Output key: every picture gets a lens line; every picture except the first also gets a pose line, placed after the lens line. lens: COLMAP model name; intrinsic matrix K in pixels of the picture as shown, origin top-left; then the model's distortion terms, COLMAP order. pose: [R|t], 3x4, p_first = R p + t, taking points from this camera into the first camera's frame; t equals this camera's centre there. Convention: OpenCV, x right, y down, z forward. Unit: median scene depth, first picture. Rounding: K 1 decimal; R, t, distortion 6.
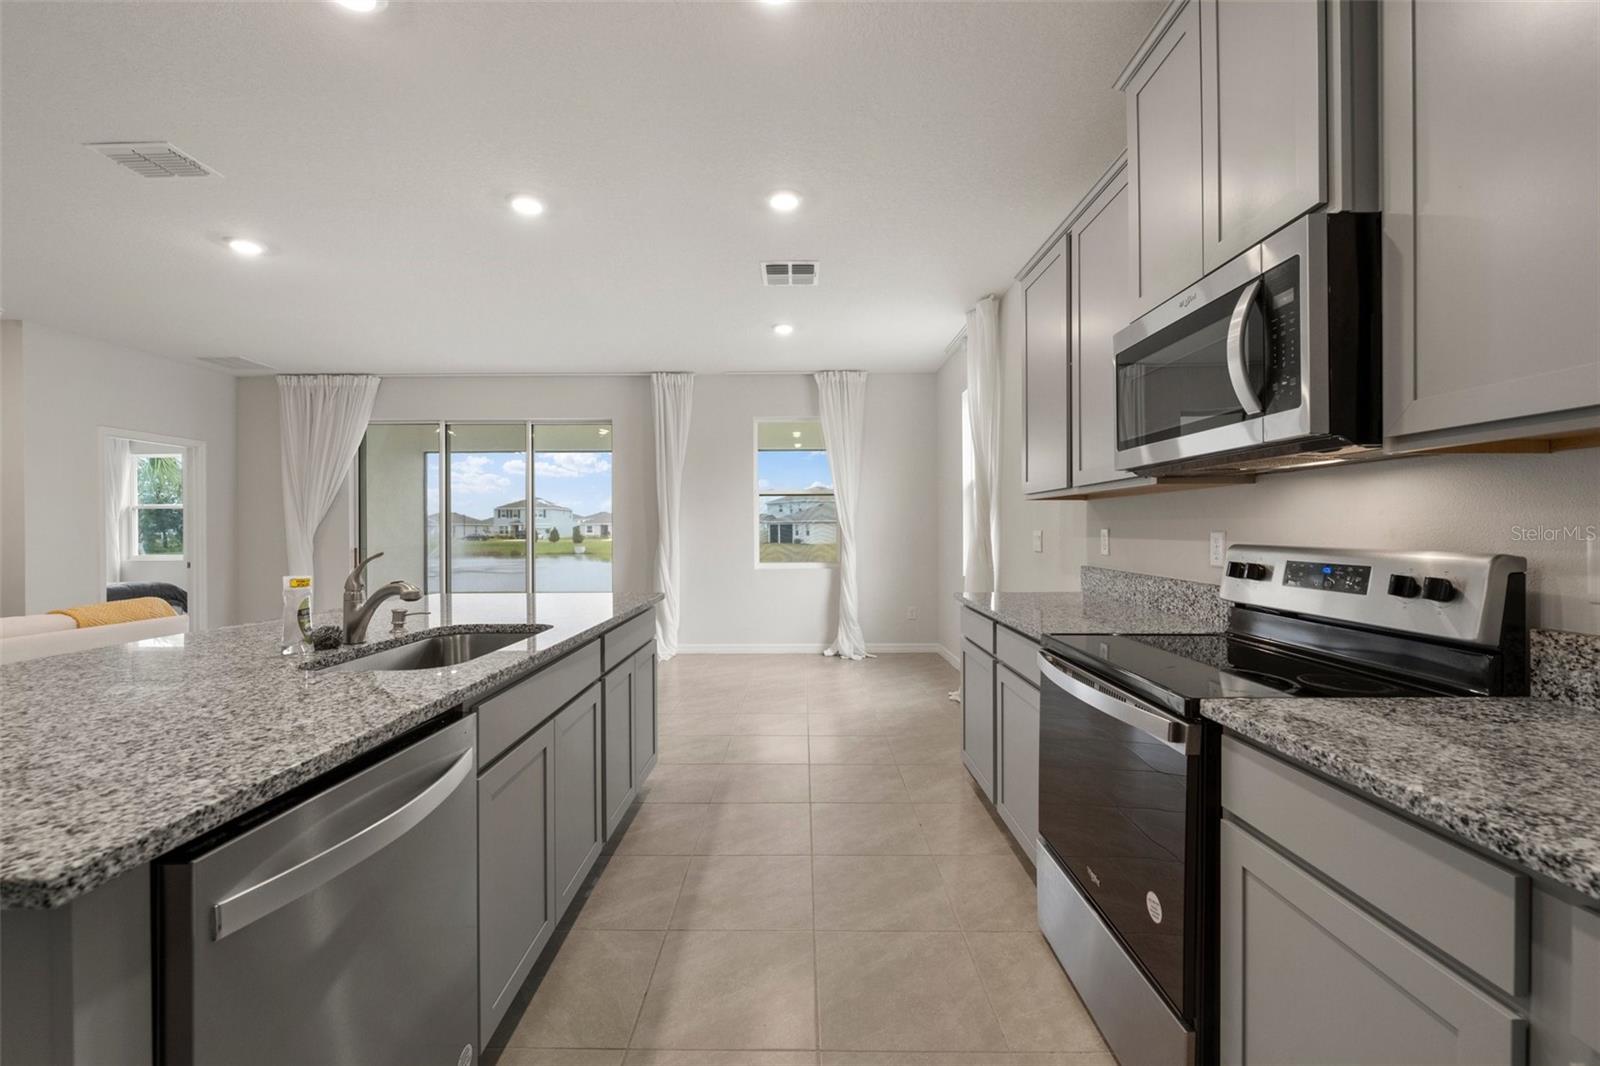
lens RADIAL K [[641.8, 0, 800.0], [0, 641.8, 533.0], [0, 0, 1]] dist [-0.000442, -0.000303]
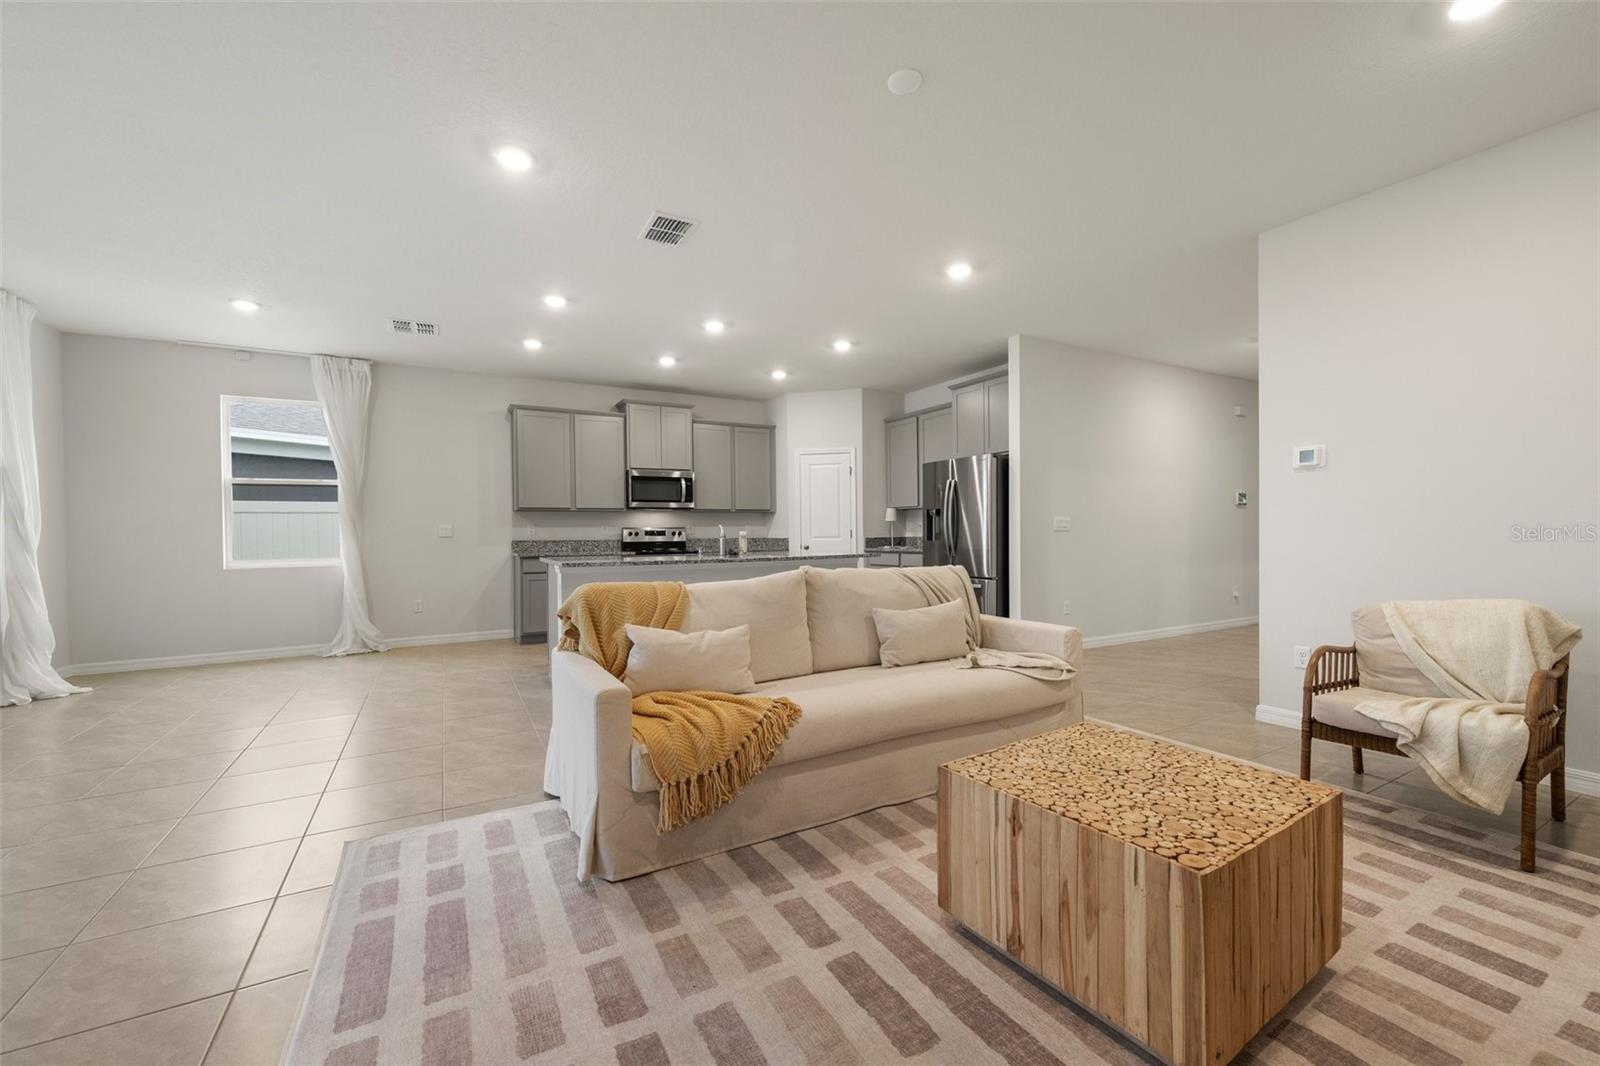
lens RADIAL K [[634.5, 0, 798.0], [0, 634.5, 536.9], [0, 0, 1]] dist [-0.001751, -0.000568]
pose [[-0.491530, 0.002210, 0.870858, -2.256623], [0.017402, 0.999822, 0.007285, 0.045890], [-0.870687, 0.018736, -0.491481, 1.410151]]
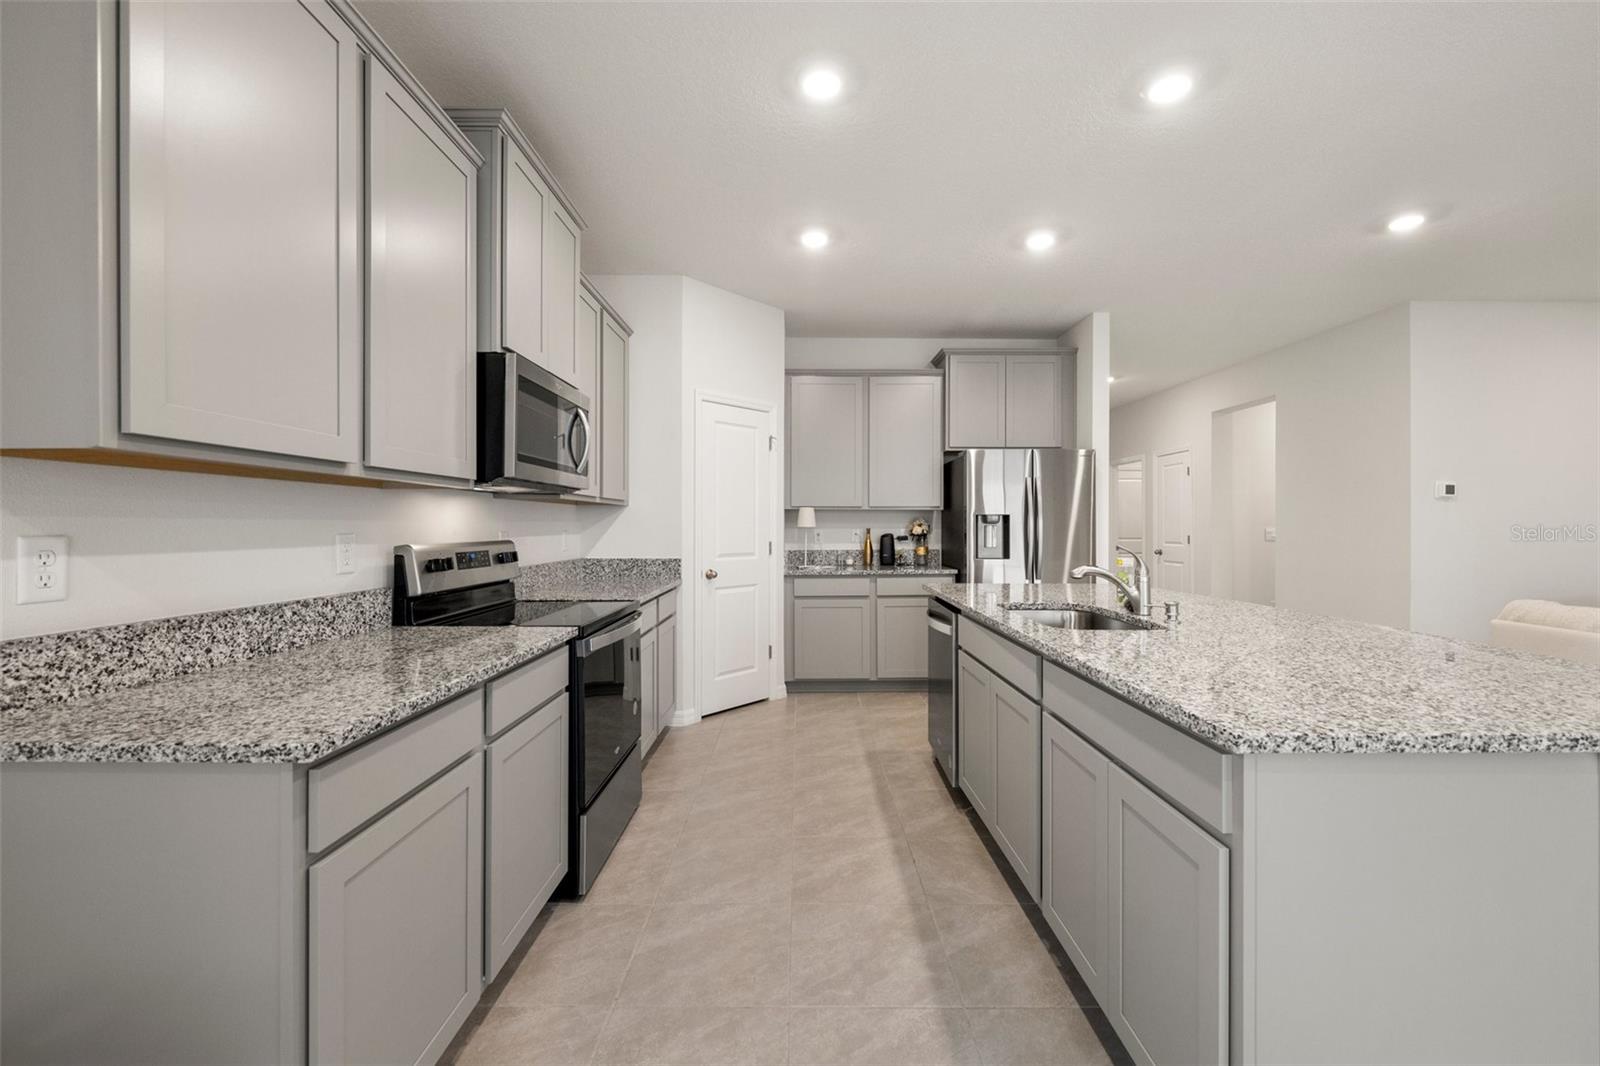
lens RADIAL K [[640.2, 0, 803.4], [0, 640.2, 525.6], [0, 0, 1]] dist [-0.002168, -0.000412]
pose [[-0.999961, 0.004281, -0.007724, 0.005704], [0.004225, 0.999965, 0.007241, -0.014957], [0.007755, 0.007208, -0.999944, 1.519855]]
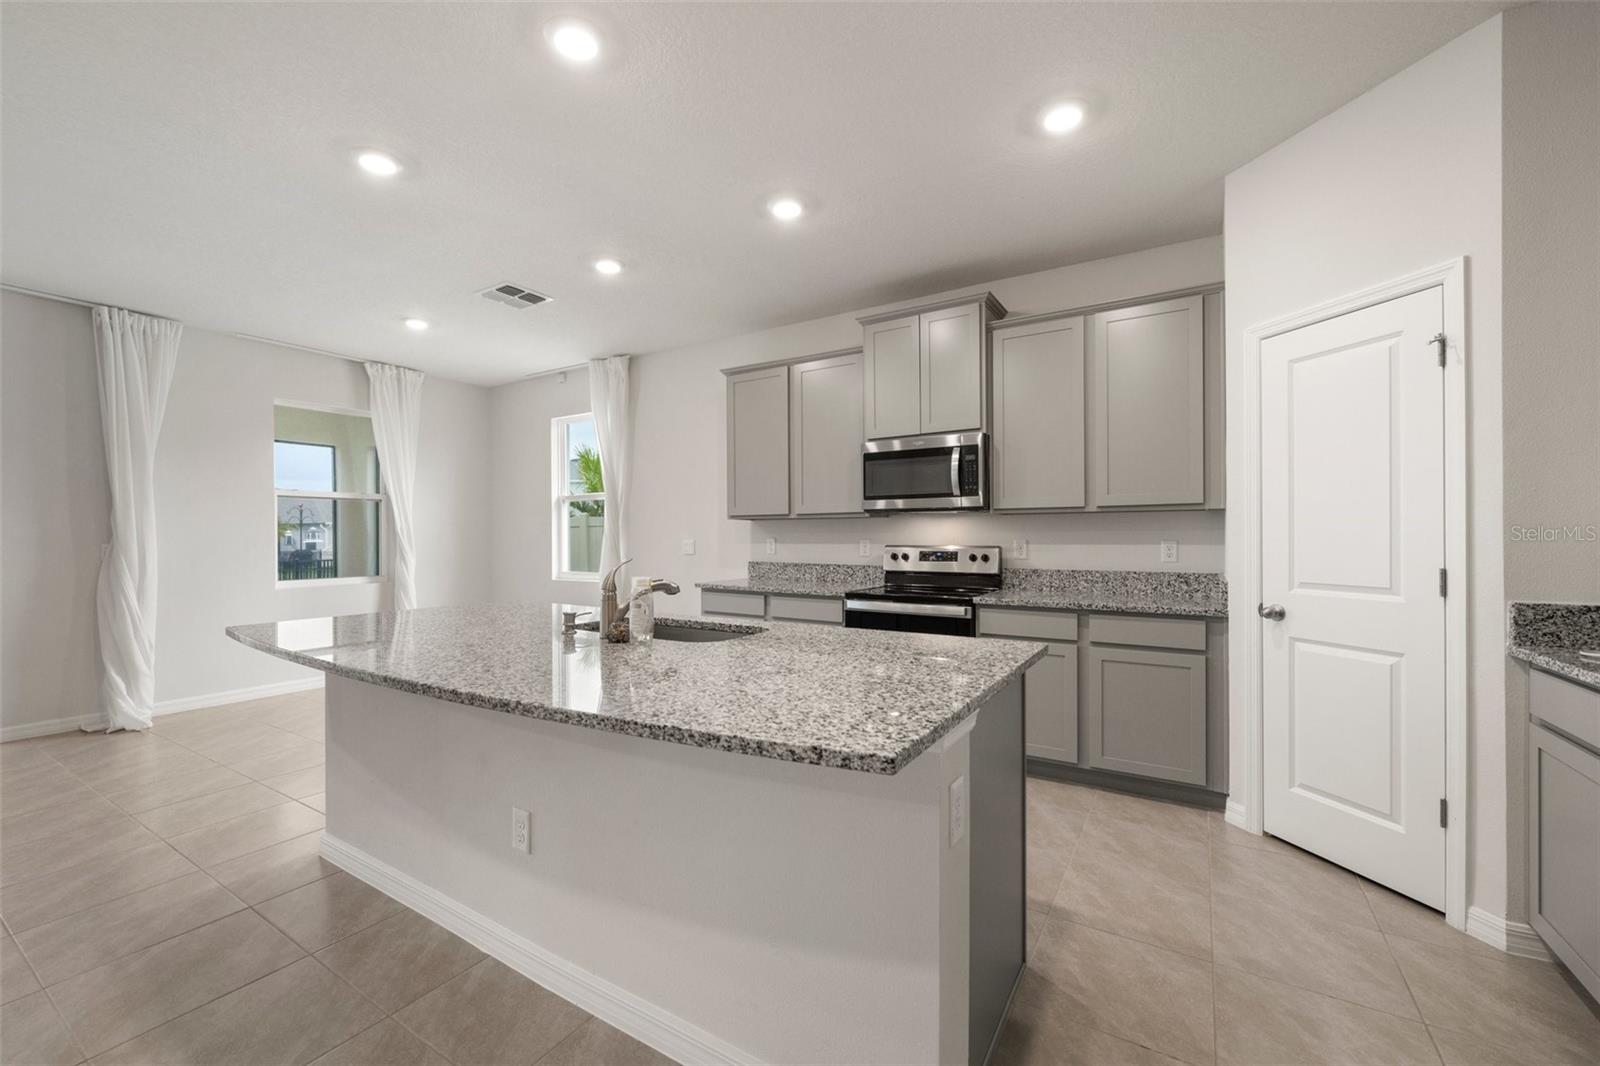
lens RADIAL K [[637.7, 0, 800.4], [0, 637.7, 539.0], [0, 0, 1]] dist [-0.001613, -0.000354]
pose [[0.521752, -0.000380, 0.853097, -0.973678], [0.005959, 0.999977, -0.003199, 0.001260], [-0.853076, 0.006753, 0.521742, 0.079827]]
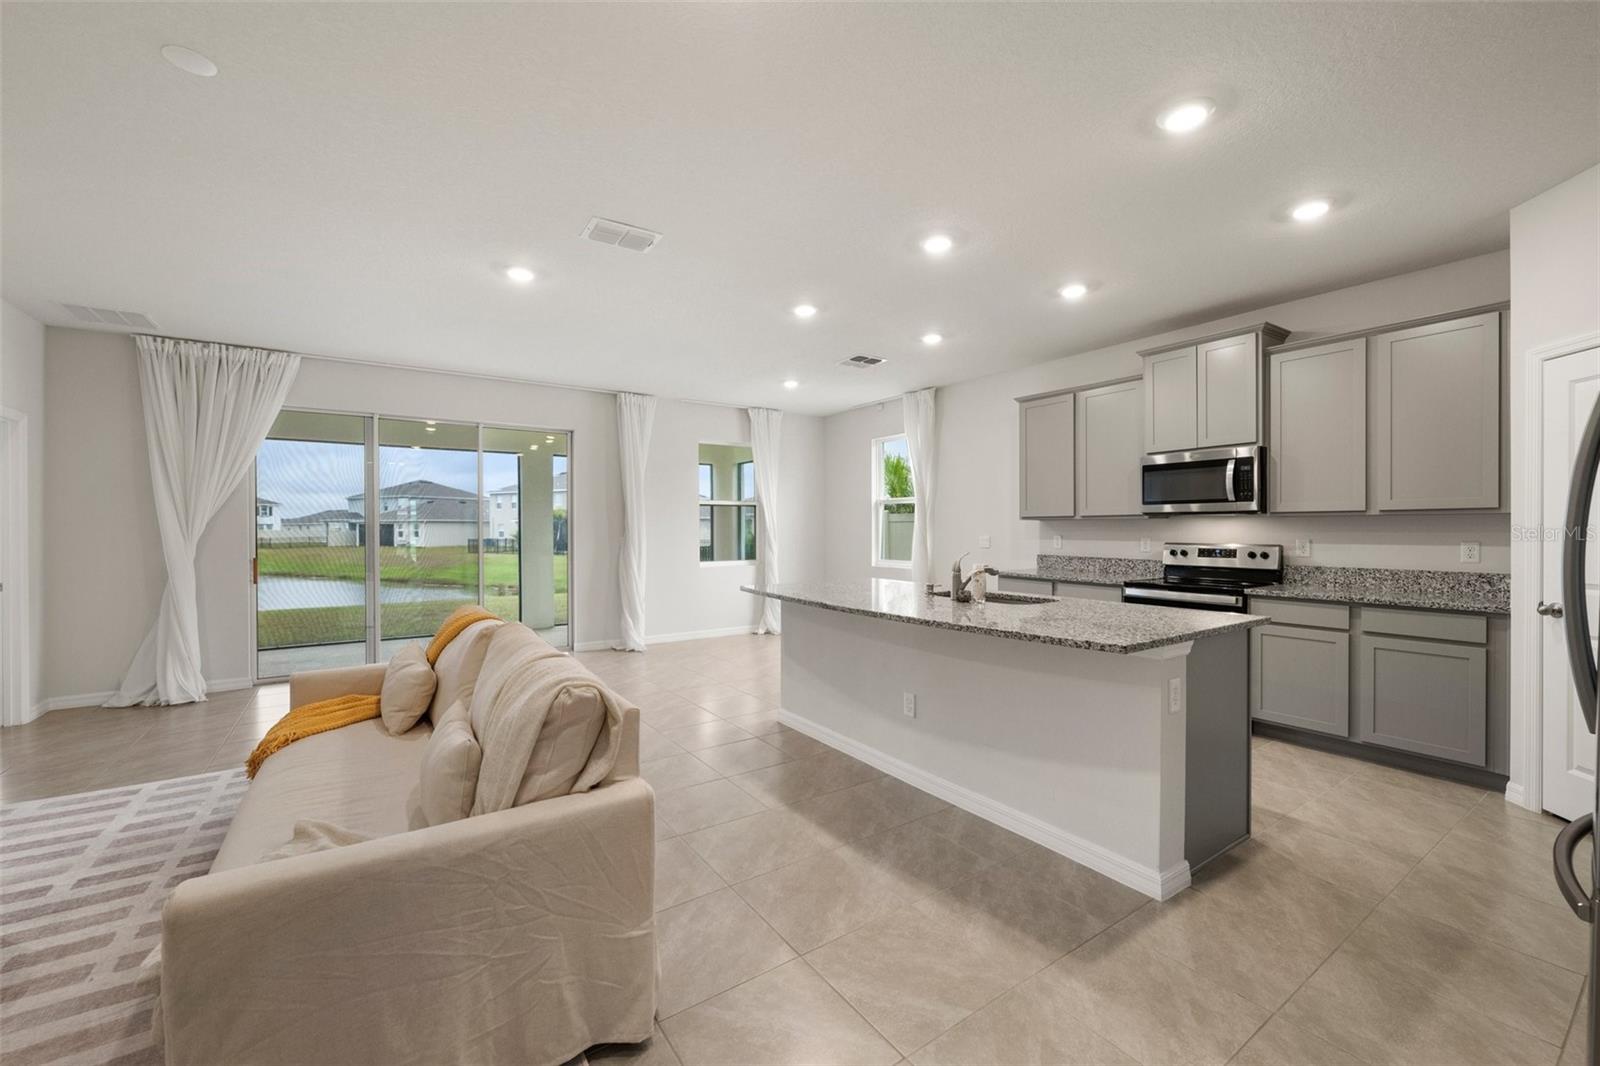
lens RADIAL K [[638.2, 0, 805.1], [0, 638.2, 534.8], [0, 0, 1]] dist [0.000395, -0.000592]
pose [[0.821976, -0.003906, 0.569508, -1.399524], [0.002480, 0.999992, 0.003279, -0.018085], [-0.569516, -0.001282, 0.821979, -0.189267]]
